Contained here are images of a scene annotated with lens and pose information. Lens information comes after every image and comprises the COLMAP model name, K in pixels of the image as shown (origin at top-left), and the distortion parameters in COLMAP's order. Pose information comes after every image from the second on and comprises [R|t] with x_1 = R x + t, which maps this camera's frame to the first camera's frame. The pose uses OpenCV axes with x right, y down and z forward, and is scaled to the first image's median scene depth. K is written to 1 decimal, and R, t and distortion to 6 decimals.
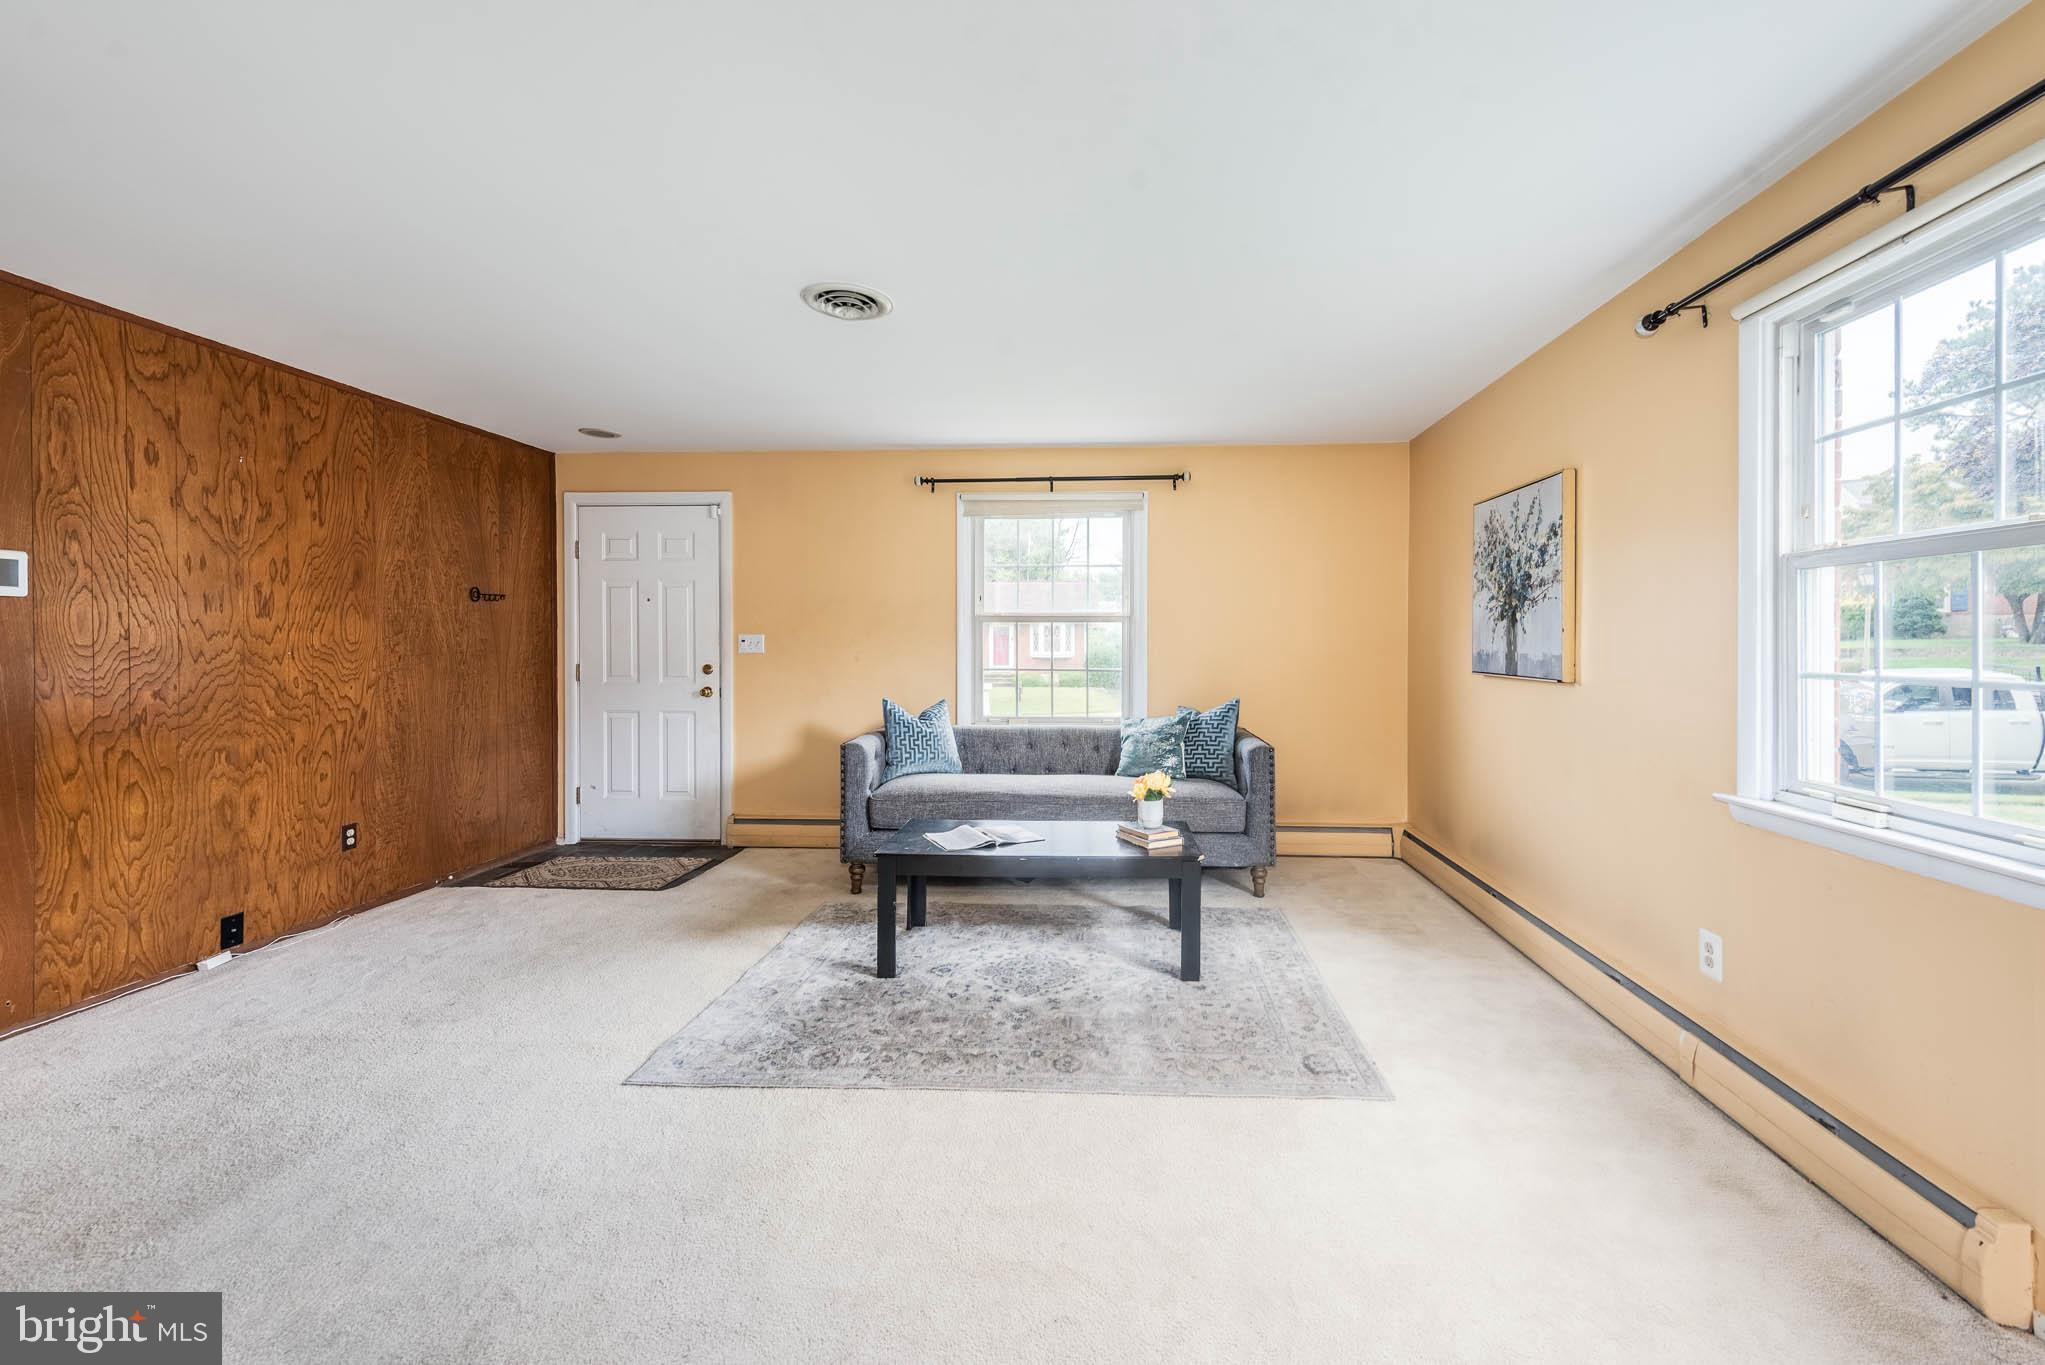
lens RADIAL K [[835.7, 0, 1066.8], [0, 835.7, 648.6], [0, 0, 1]] dist [0.018631, -0.005535]
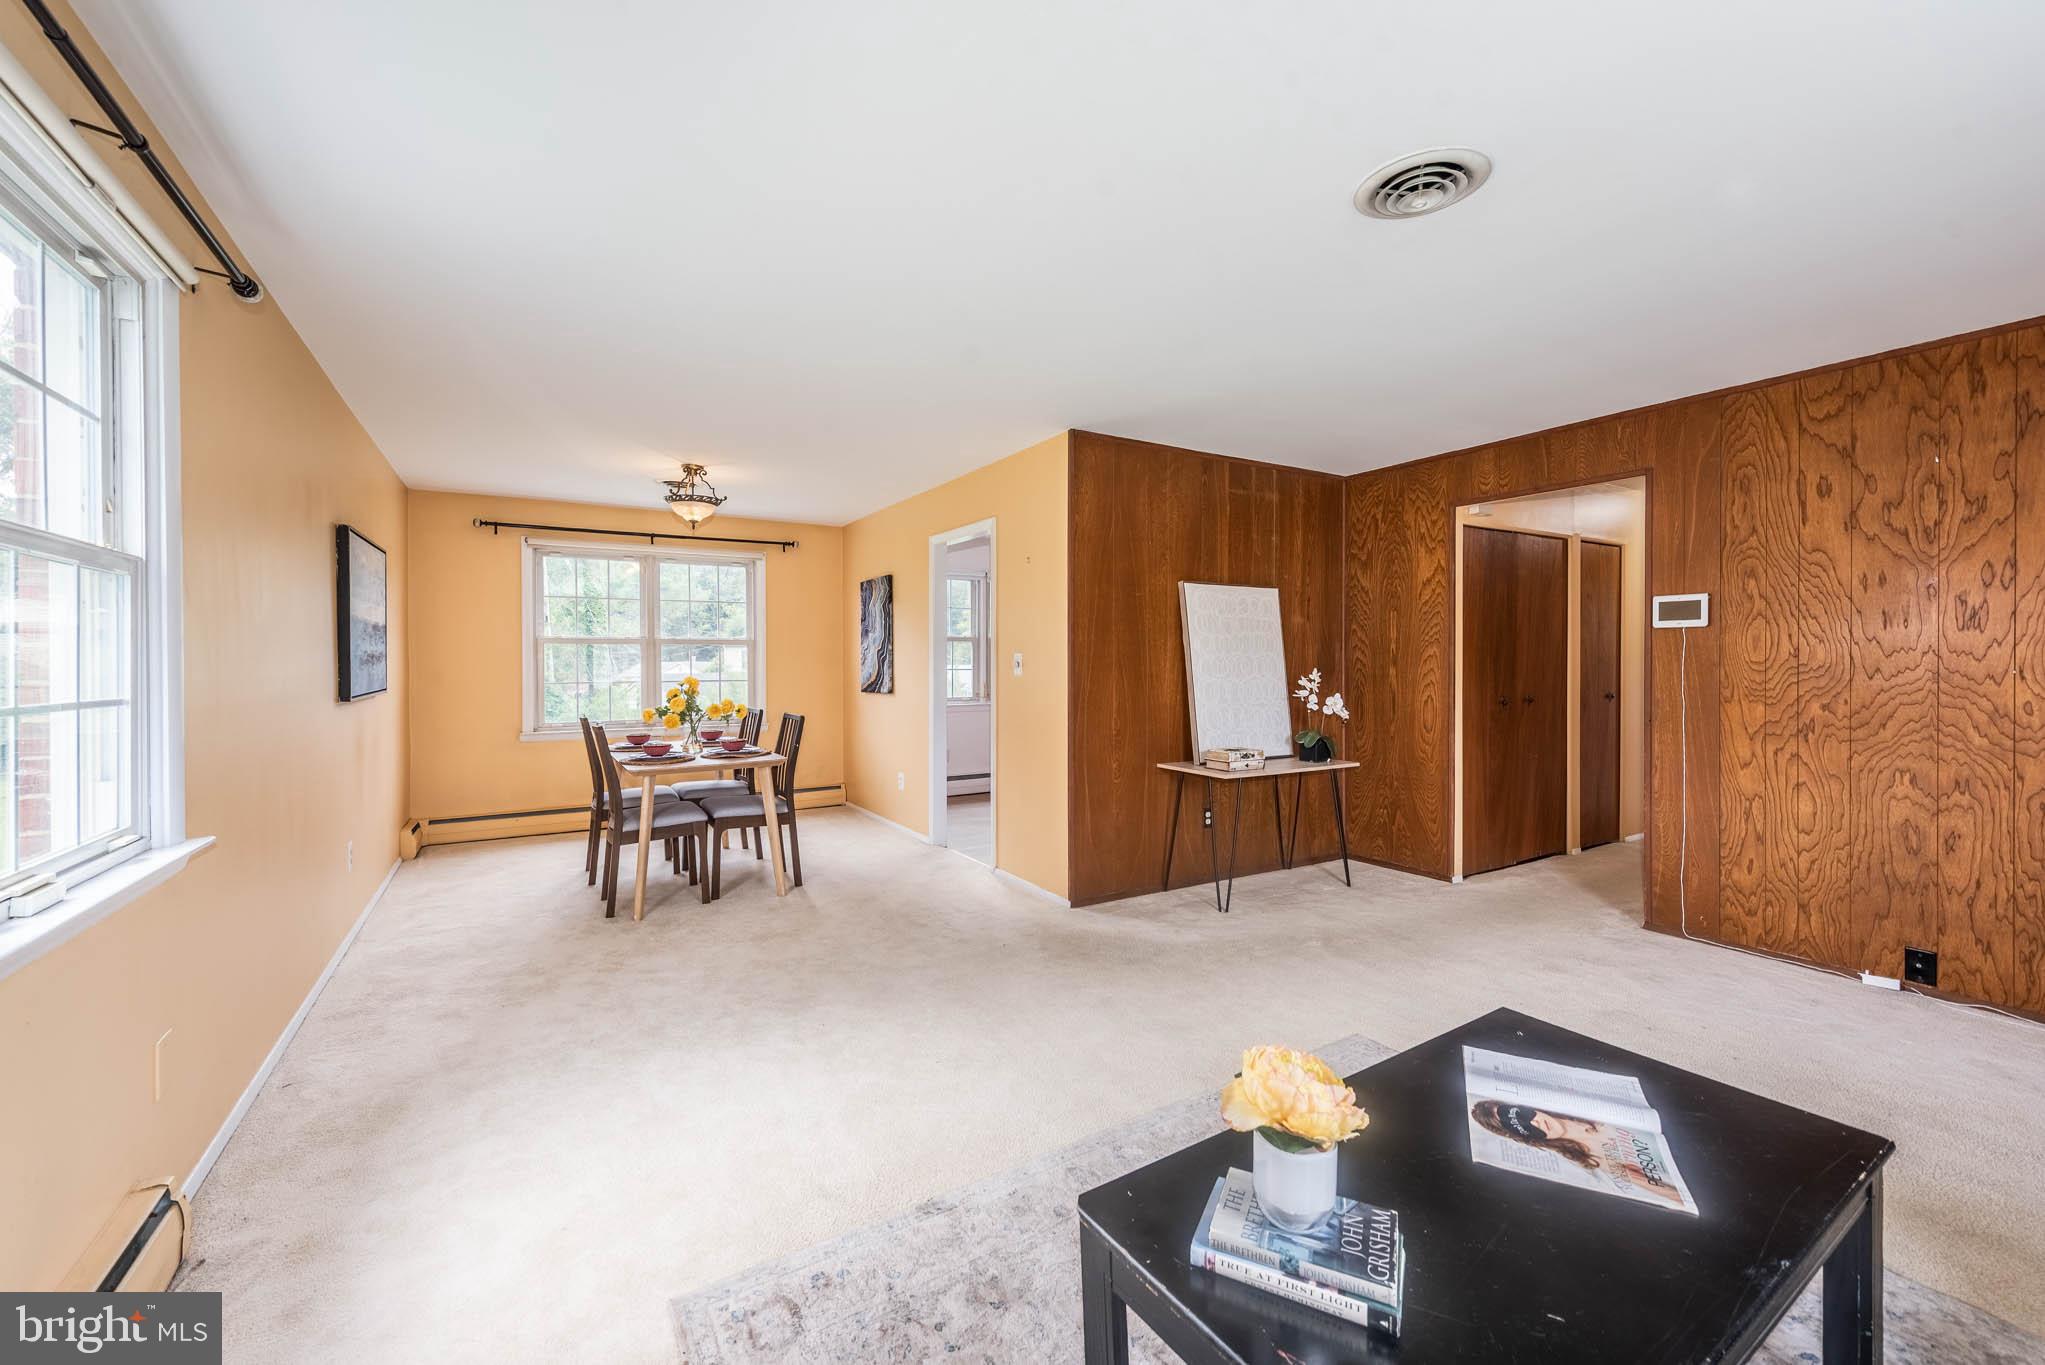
lens RADIAL K [[814.9, 0, 1003.0], [0, 814.9, 665.1], [0, 0, 1]] dist [0.001633, 0.000080]
pose [[-0.831449, 0.005046, -0.555578, 0.344034], [-0.001311, 0.999938, 0.011043, -0.008785], [0.555600, 0.009910, -0.831391, 1.127061]]
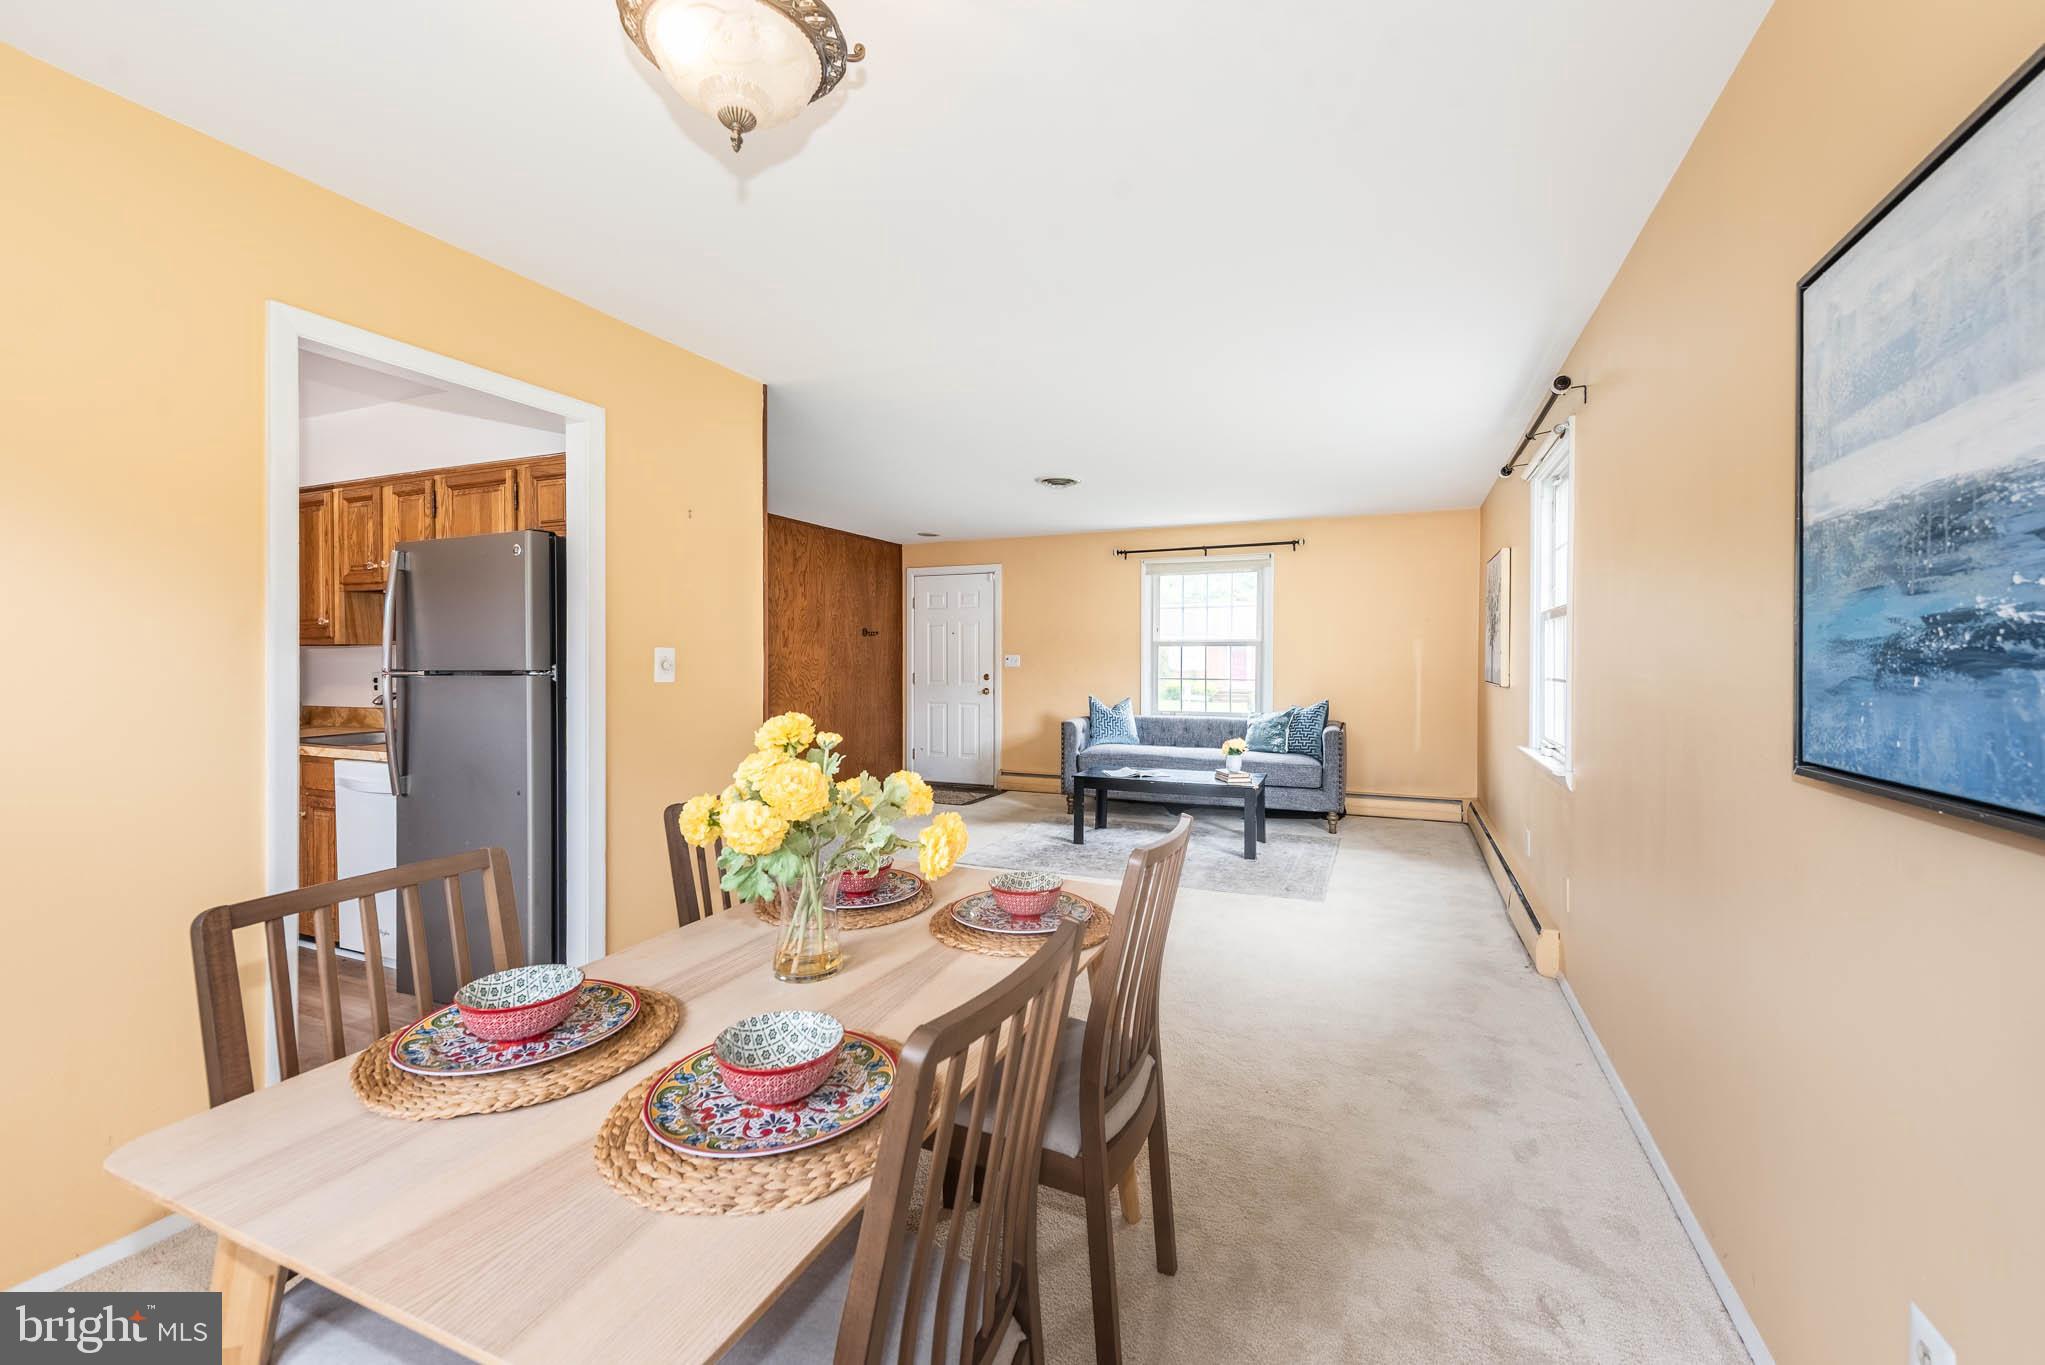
lens RADIAL K [[826.3, 0, 1016.2], [0, 826.3, 667.9], [0, 0, 1]] dist [0.001129, -0.000223]
pose [[0.934712, 0.004456, -0.355378, 0.255023], [-0.003624, 0.999989, 0.003006, 0.003854], [0.355388, -0.001522, 0.934718, -0.628023]]
